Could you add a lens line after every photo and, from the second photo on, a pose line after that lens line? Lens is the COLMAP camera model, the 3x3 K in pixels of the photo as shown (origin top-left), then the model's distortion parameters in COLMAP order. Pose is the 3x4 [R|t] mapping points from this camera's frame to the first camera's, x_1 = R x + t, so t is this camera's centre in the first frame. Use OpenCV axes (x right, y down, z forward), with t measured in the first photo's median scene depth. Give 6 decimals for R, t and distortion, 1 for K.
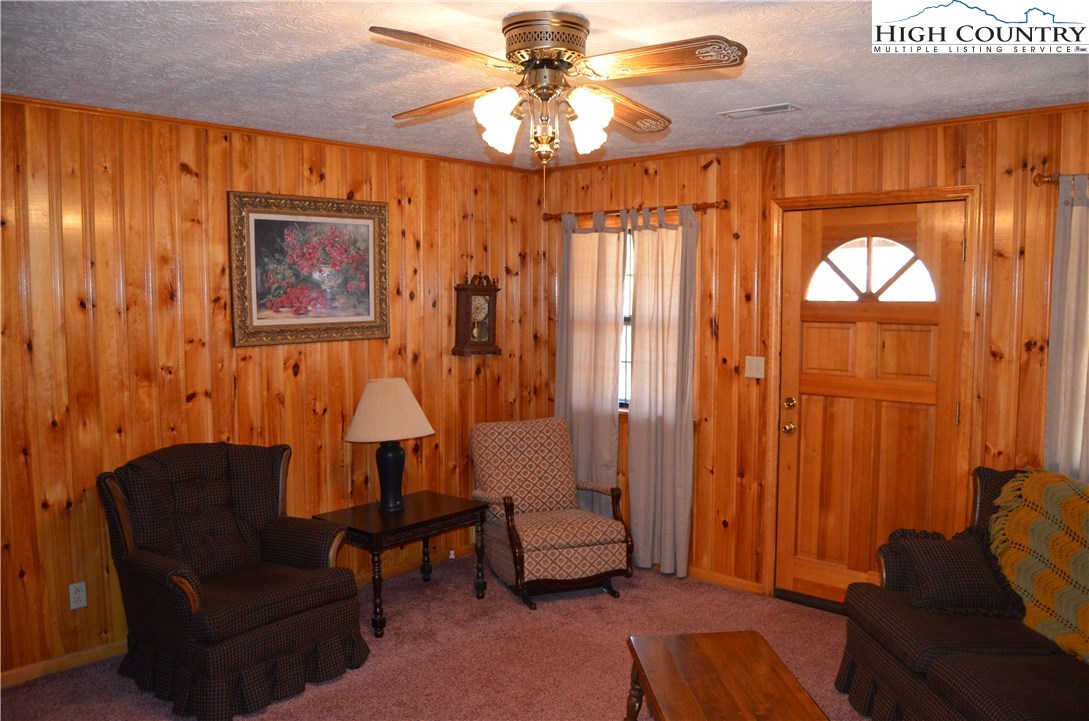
lens RADIAL K [[848.1, 0, 552.4], [0, 848.1, 367.8], [0, 0, 1]] dist [-0.088355, 0.036036]
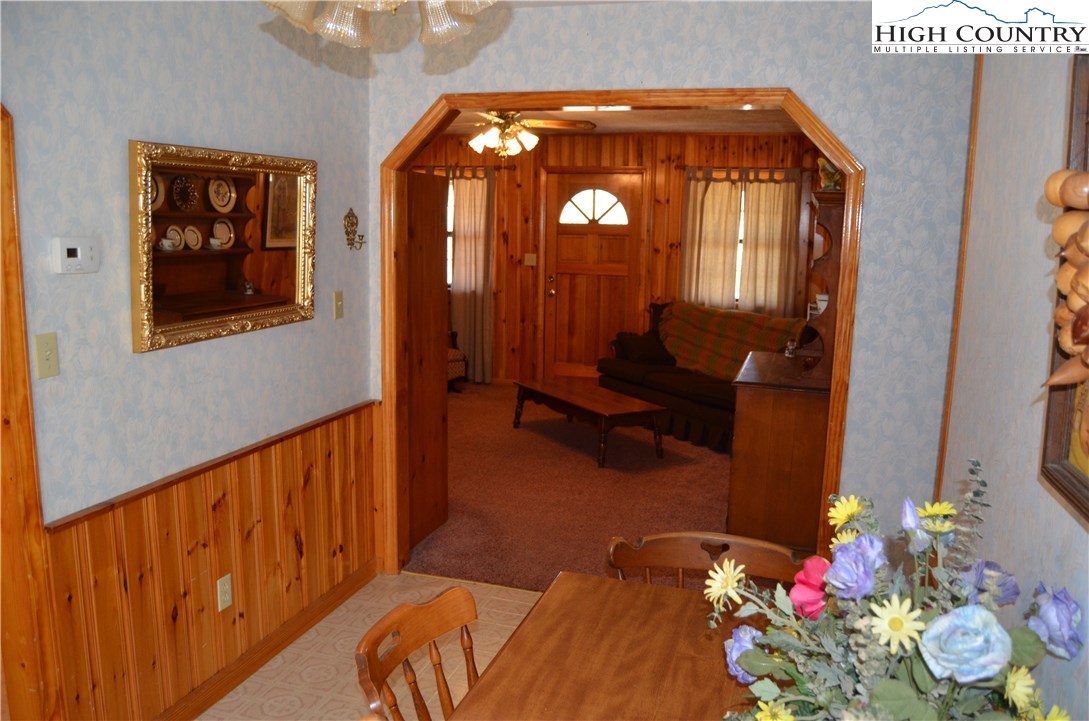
lens RADIAL K [[848.1, 0, 545.5], [0, 848.1, 359.9], [0, 0, 1]] dist [-0.088355, 0.036036]
pose [[0.903869, -0.047845, 0.425126, -0.519696], [0.015682, 0.996764, 0.078837, 0.071625], [-0.427522, -0.064592, 0.901694, -0.665818]]
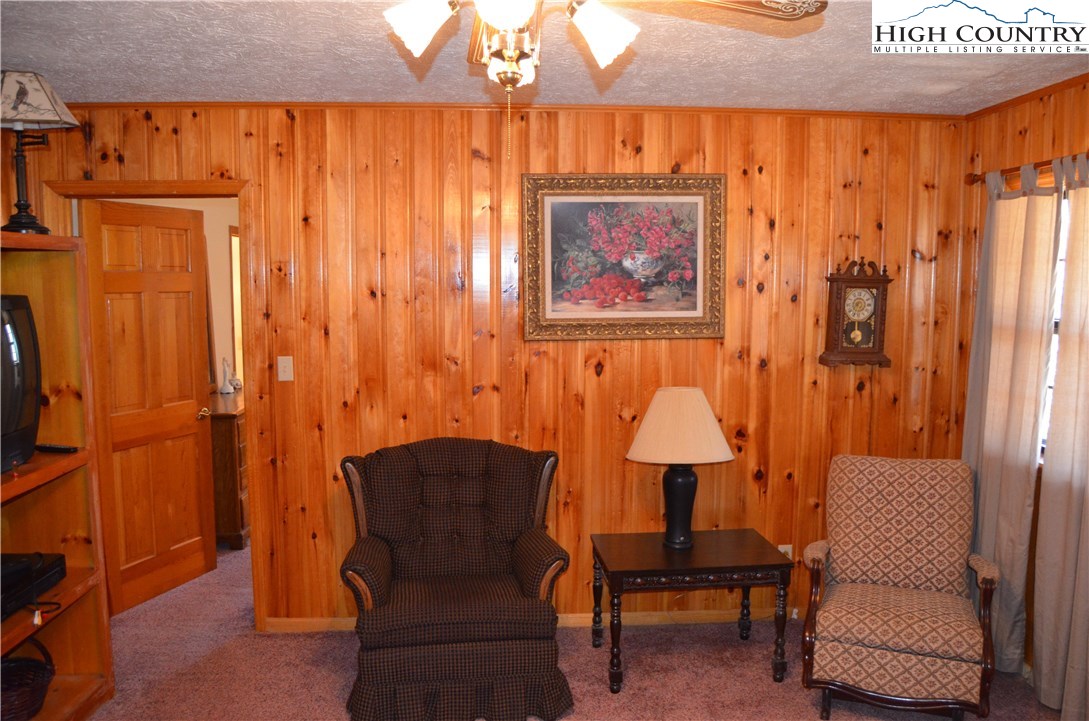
lens RADIAL K [[848.1, 0, 547.1], [0, 848.1, 368.3], [0, 0, 1]] dist [-0.088355, 0.036036]
pose [[0.727144, 0.068952, -0.683014, 0.275030], [-0.059980, 0.997519, 0.036847, -0.028861], [0.683860, 0.014174, 0.729476, 0.308702]]
